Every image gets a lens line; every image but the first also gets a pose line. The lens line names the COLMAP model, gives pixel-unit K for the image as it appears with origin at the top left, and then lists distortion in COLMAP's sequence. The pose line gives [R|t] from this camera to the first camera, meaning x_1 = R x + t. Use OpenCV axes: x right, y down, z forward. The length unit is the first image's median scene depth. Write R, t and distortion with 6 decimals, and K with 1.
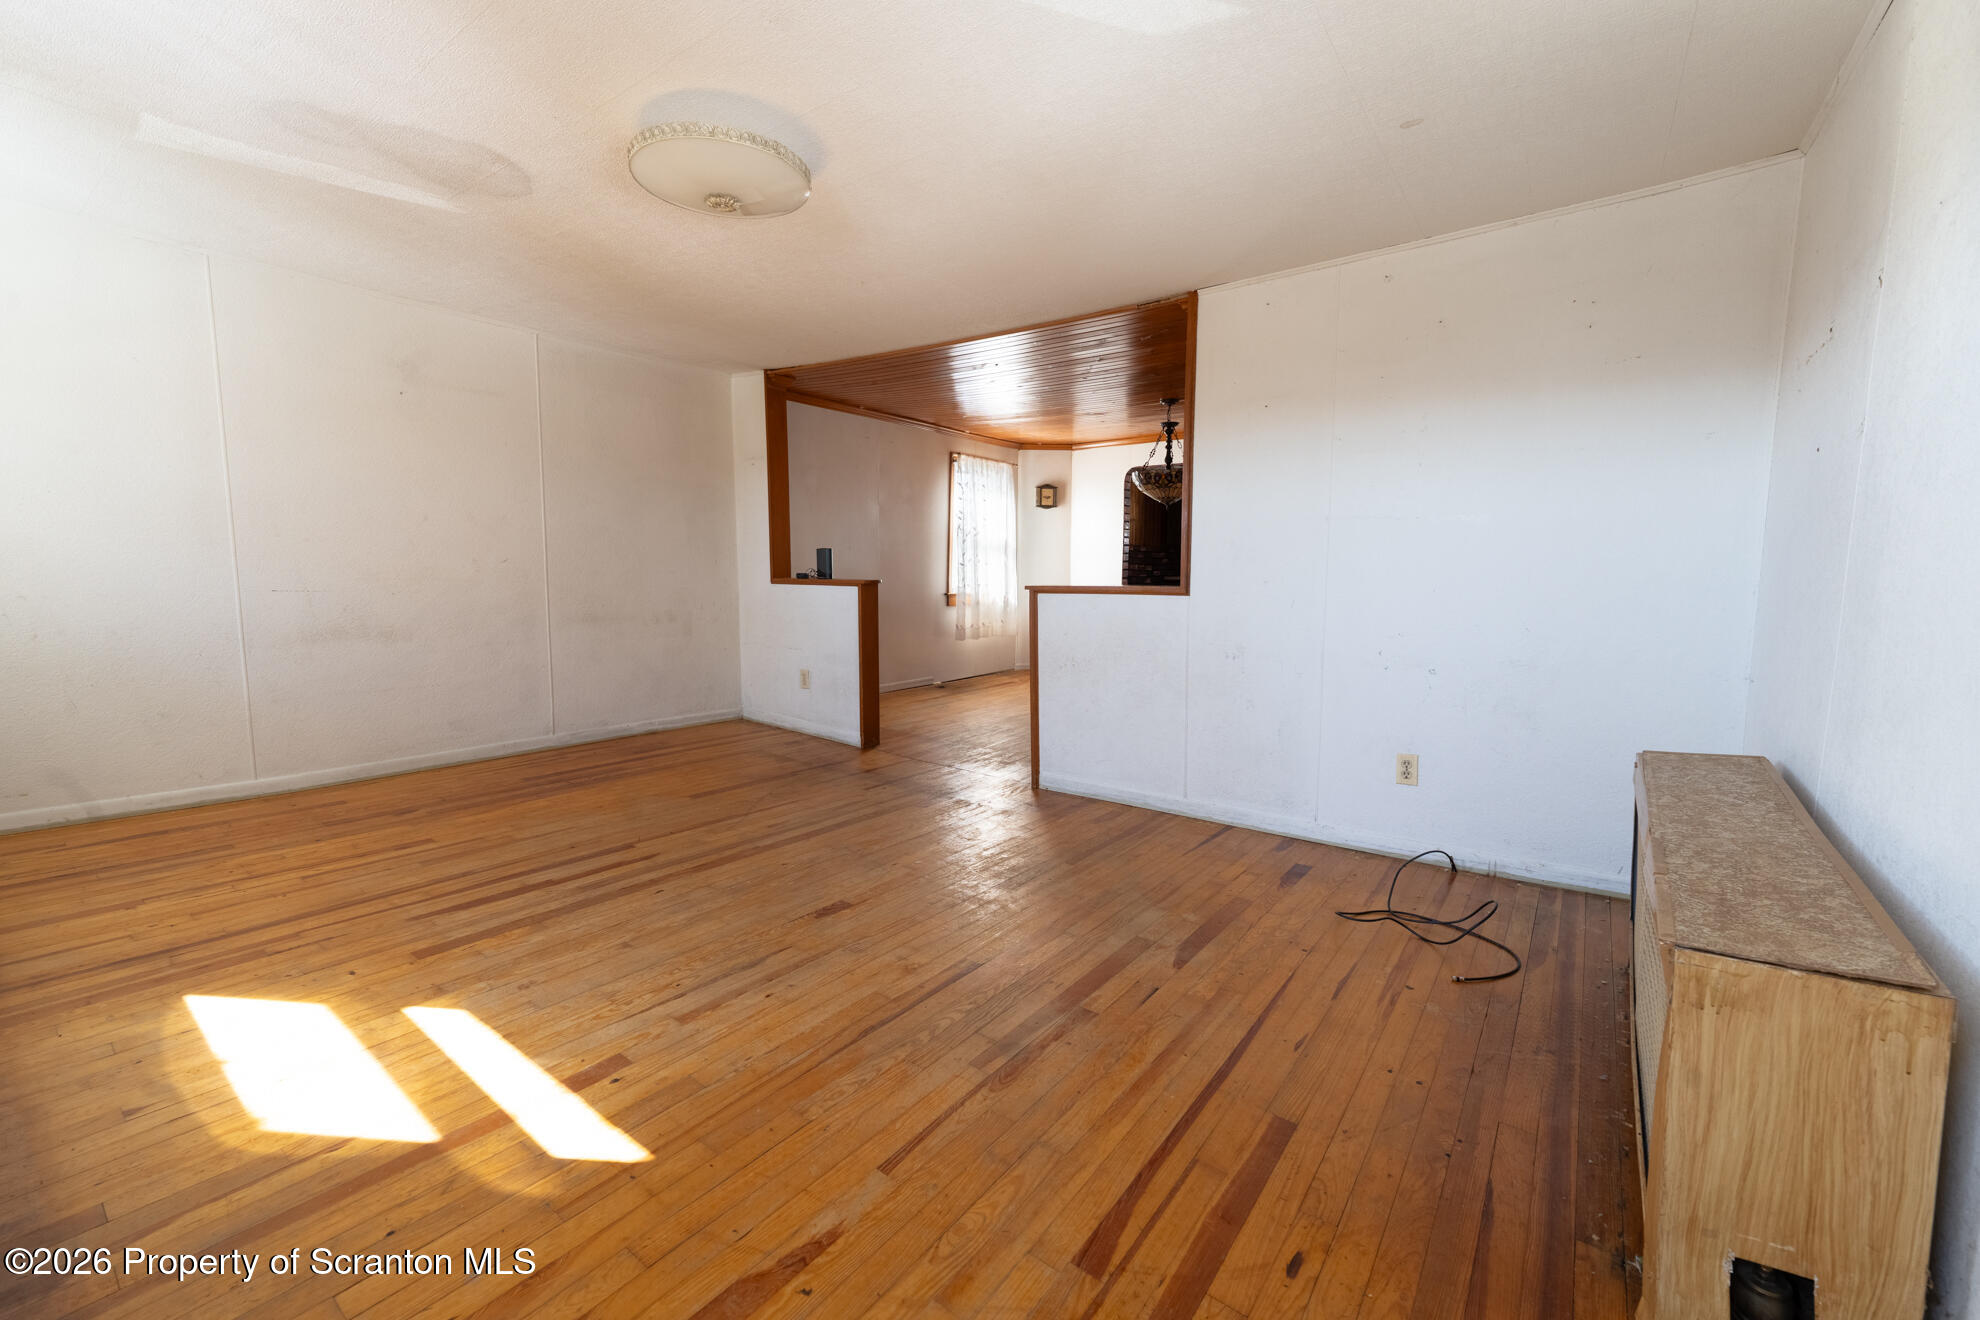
lens RADIAL K [[823.4, 0, 990.0], [0, 823.4, 660.0], [0, 0, 1]] dist [-0.001283, -0.000073]
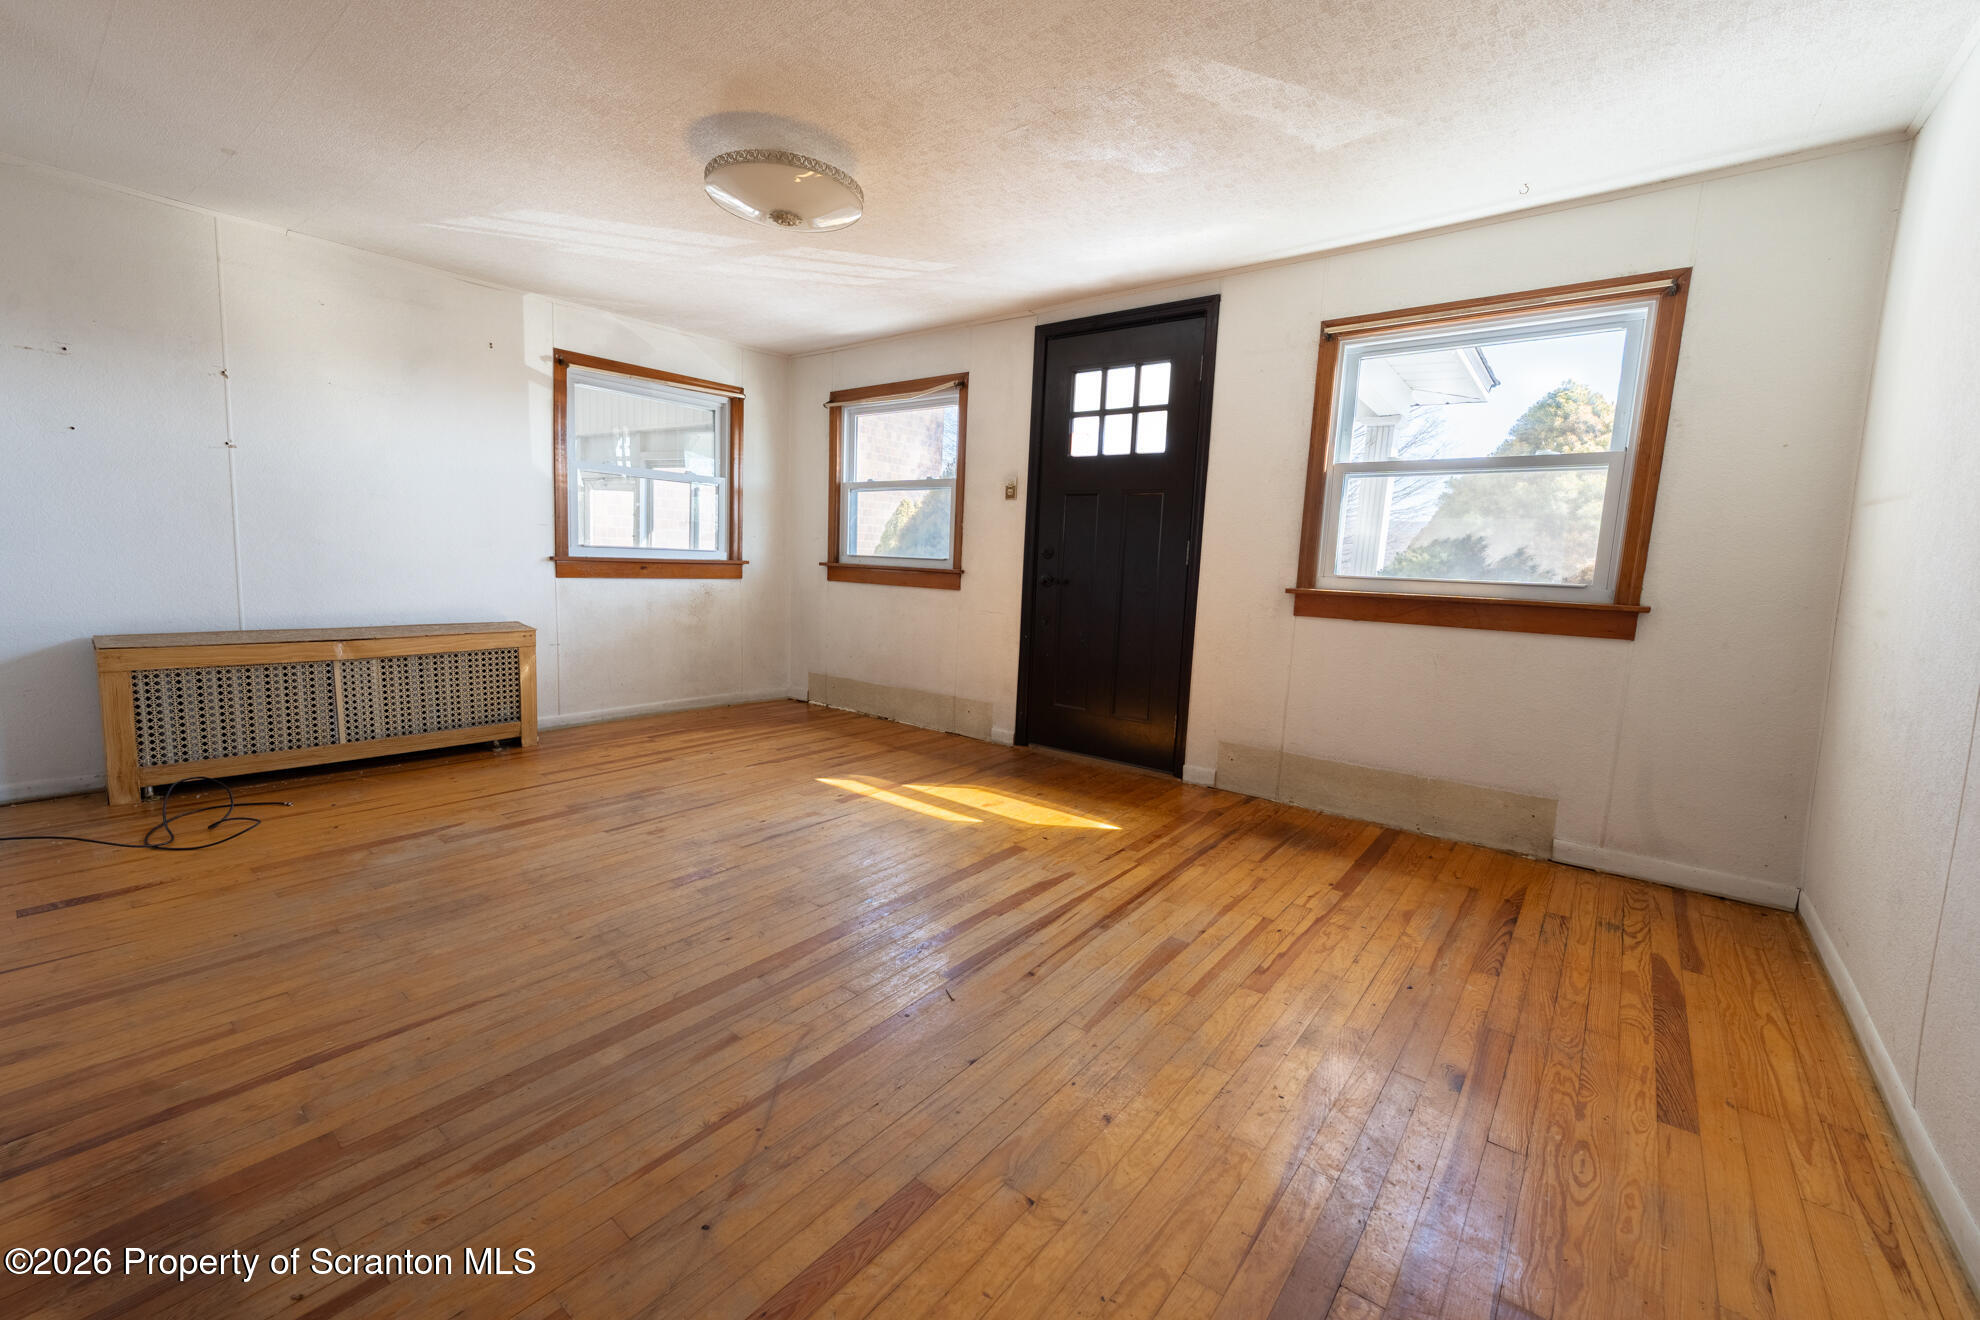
lens RADIAL K [[823.4, 0, 990.0], [0, 823.4, 660.0], [0, 0, 1]] dist [-0.001283, -0.000073]
pose [[-0.997831, -0.057155, 0.032673, -0.279280], [-0.047832, 0.970397, 0.236730, -0.104553], [-0.045236, 0.234654, -0.971026, 0.925774]]
